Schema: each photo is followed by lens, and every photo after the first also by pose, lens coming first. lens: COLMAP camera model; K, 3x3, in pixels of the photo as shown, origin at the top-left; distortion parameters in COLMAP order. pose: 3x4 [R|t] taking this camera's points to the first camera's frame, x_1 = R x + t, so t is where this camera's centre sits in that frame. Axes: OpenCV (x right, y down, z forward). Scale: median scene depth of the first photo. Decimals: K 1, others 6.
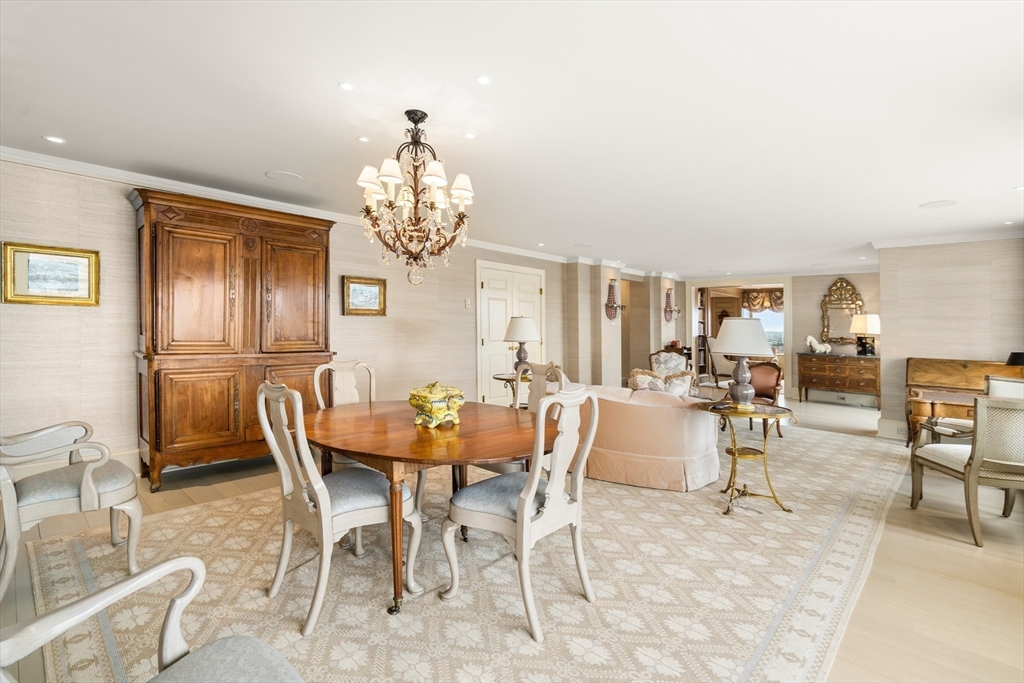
lens RADIAL K [[472.3, 0, 505.4], [0, 472.3, 314.5], [0, 0, 1]] dist [0.001122, -0.000158]
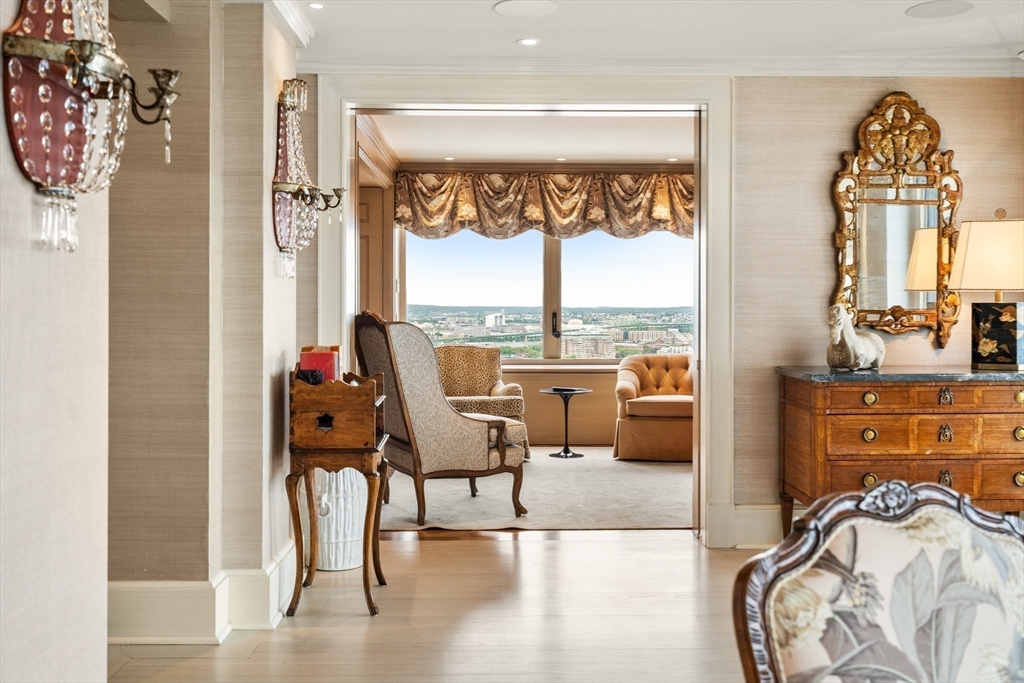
lens RADIAL K [[1024.8, 0, 514.2], [0, 1024.8, 309.7], [0, 0, 1]] dist [0.014570, 0.000000]
pose [[0.699964, -0.024596, 0.713754, 0.126173], [-0.000624, 0.999385, 0.035050, 0.028863], [-0.714177, -0.024979, 0.699519, 0.738669]]
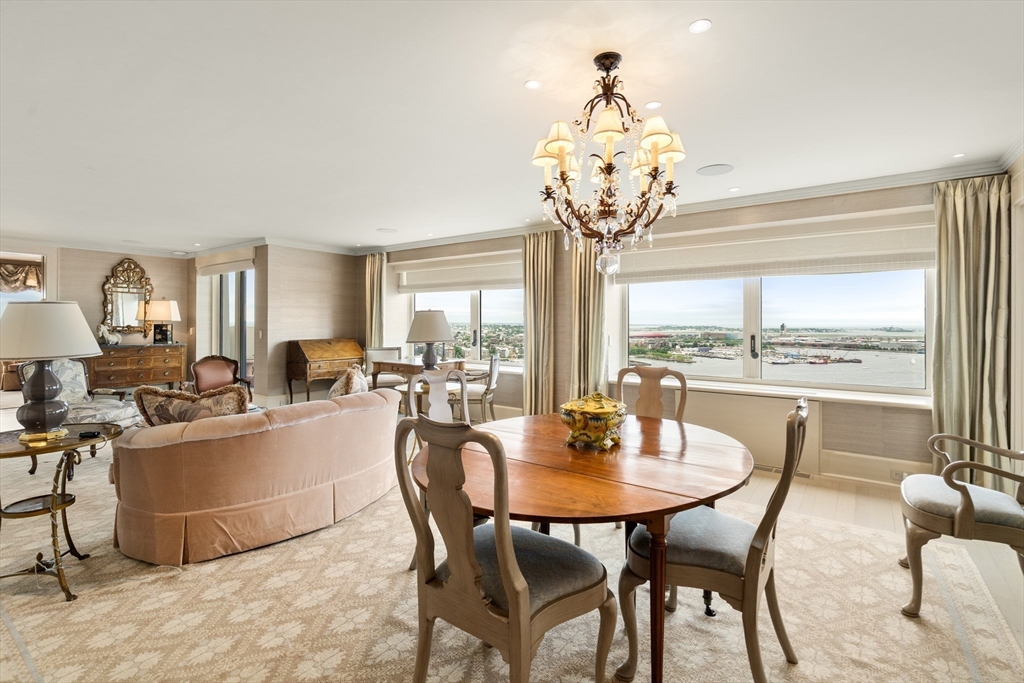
lens RADIAL K [[472.3, 0, 513.7], [0, 472.3, 319.1], [0, 0, 1]] dist [0.001122, -0.000158]
pose [[-0.141725, -0.017181, 0.989757, -0.268794], [-0.029668, 0.999474, 0.013101, 0.003475], [-0.989461, -0.027507, -0.142160, 0.410296]]
